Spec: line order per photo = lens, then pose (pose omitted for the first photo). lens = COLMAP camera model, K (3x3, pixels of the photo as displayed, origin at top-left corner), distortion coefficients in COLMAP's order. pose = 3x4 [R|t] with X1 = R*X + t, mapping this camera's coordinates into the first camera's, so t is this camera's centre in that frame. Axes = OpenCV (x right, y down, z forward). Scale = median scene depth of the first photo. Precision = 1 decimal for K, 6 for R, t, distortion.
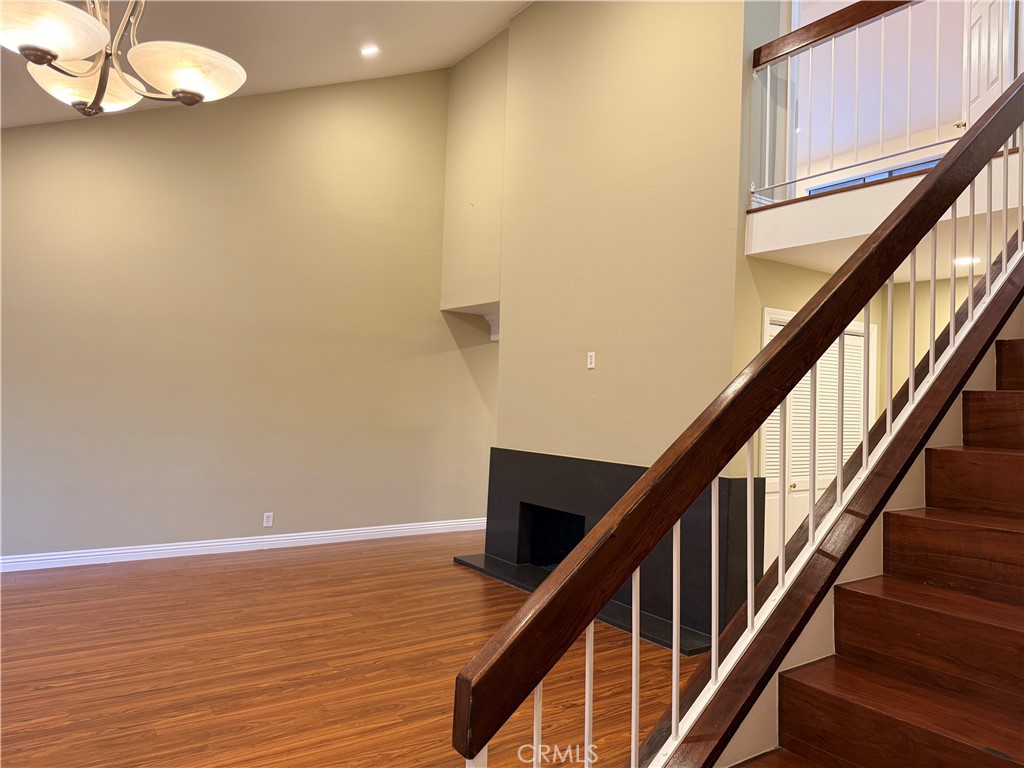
lens RADIAL K [[731.8, 0, 515.2], [0, 731.8, 382.4], [0, 0, 1]] dist [0.004415, 0.000044]
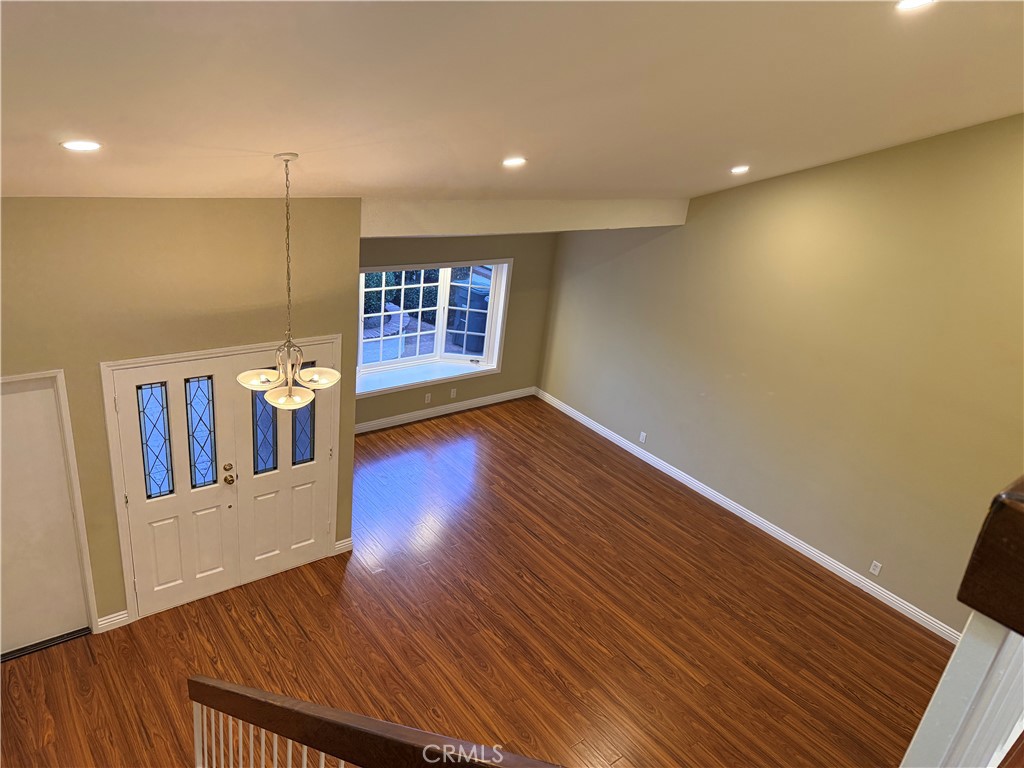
lens RADIAL K [[731.8, 0, 514.3], [0, 731.8, 385.5], [0, 0, 1]] dist [0.004415, 0.000044]
pose [[0.071059, 0.372777, -0.925196, 0.731771], [-0.092508, 0.926006, 0.365998, -0.579964], [0.993173, 0.059581, 0.100286, 0.645946]]
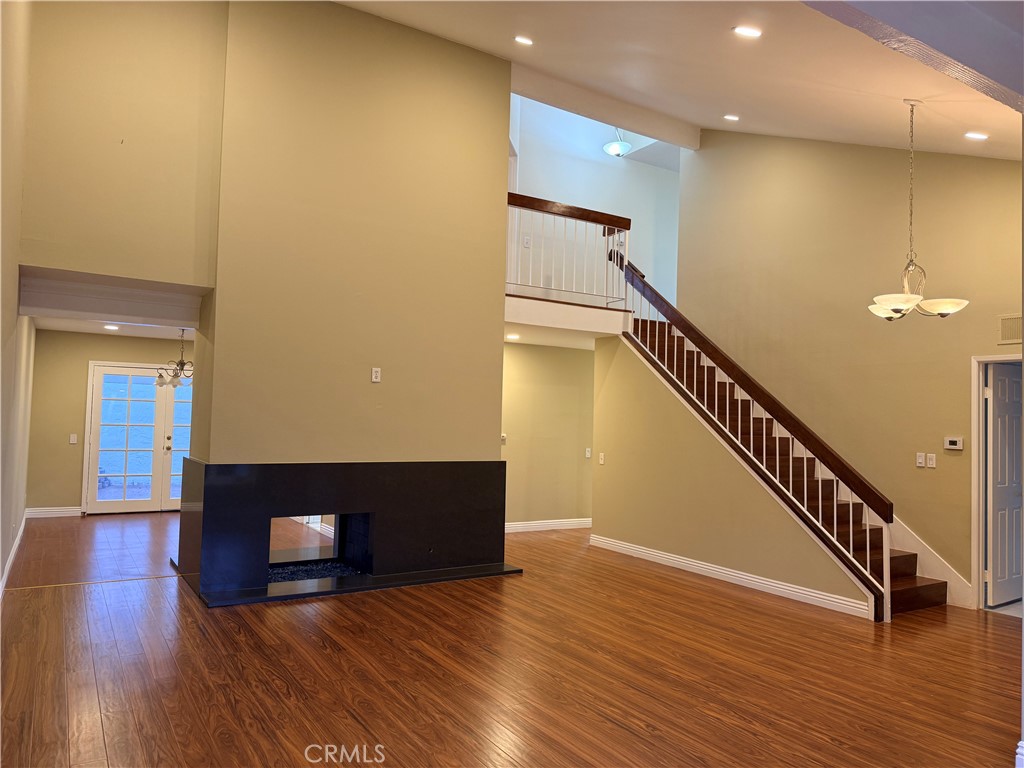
lens RADIAL K [[731.8, 0, 513.7], [0, 731.8, 383.5], [0, 0, 1]] dist [0.004415, 0.000044]
pose [[0.053313, 0.018120, 0.998413, -1.361205], [-0.046947, 0.998775, -0.015619, -0.012090], [-0.997474, -0.046040, 0.054099, 0.960743]]
